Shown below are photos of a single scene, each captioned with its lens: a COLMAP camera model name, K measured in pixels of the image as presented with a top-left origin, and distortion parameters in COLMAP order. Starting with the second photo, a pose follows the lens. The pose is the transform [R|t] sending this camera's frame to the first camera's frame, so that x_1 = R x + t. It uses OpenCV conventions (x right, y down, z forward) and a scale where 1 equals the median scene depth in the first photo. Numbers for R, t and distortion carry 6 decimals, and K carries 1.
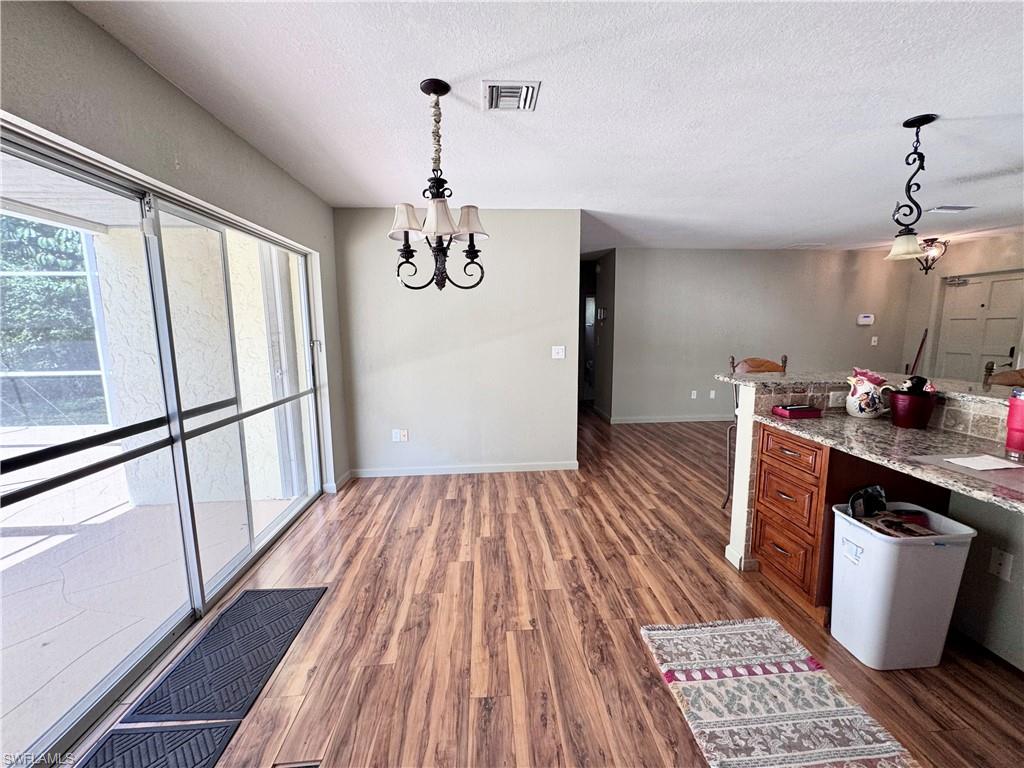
lens RADIAL K [[409.5, 0, 508.1], [0, 409.5, 385.0], [0, 0, 1]] dist [-0.006032, 0.001500]
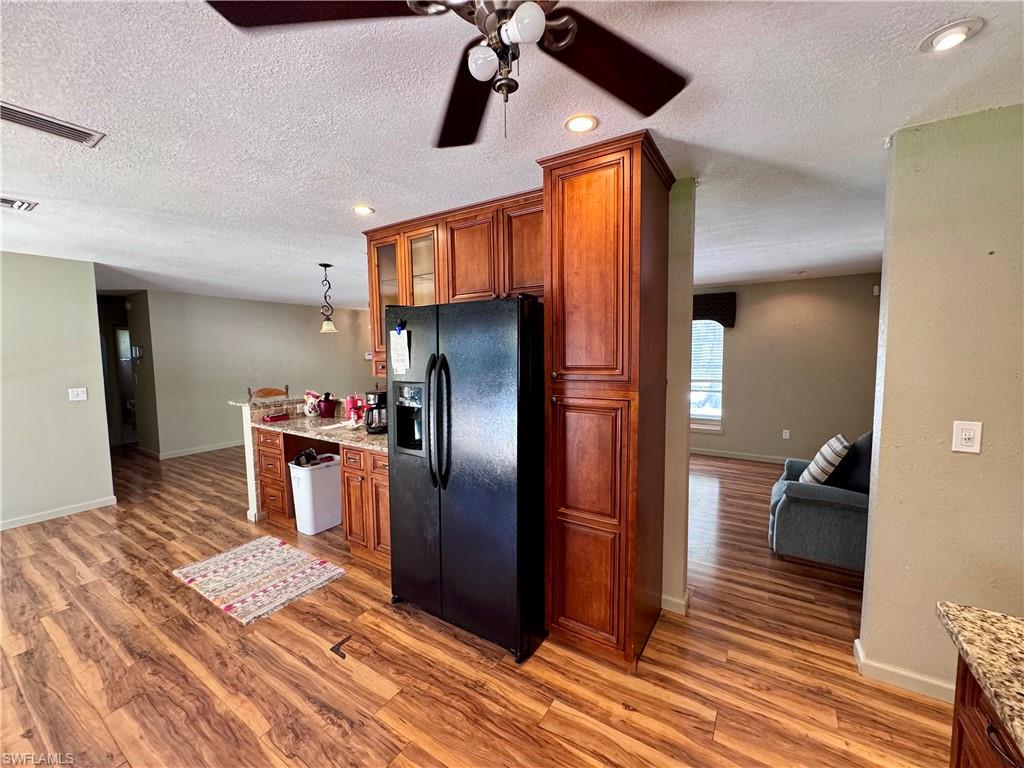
lens RADIAL K [[409.5, 0, 510.7], [0, 409.5, 383.4], [0, 0, 1]] dist [-0.006032, 0.001500]
pose [[0.592702, -0.059558, 0.803217, -0.089428], [0.117054, 0.993044, -0.012742, 0.055506], [-0.796871, 0.101572, 0.595551, -0.806503]]
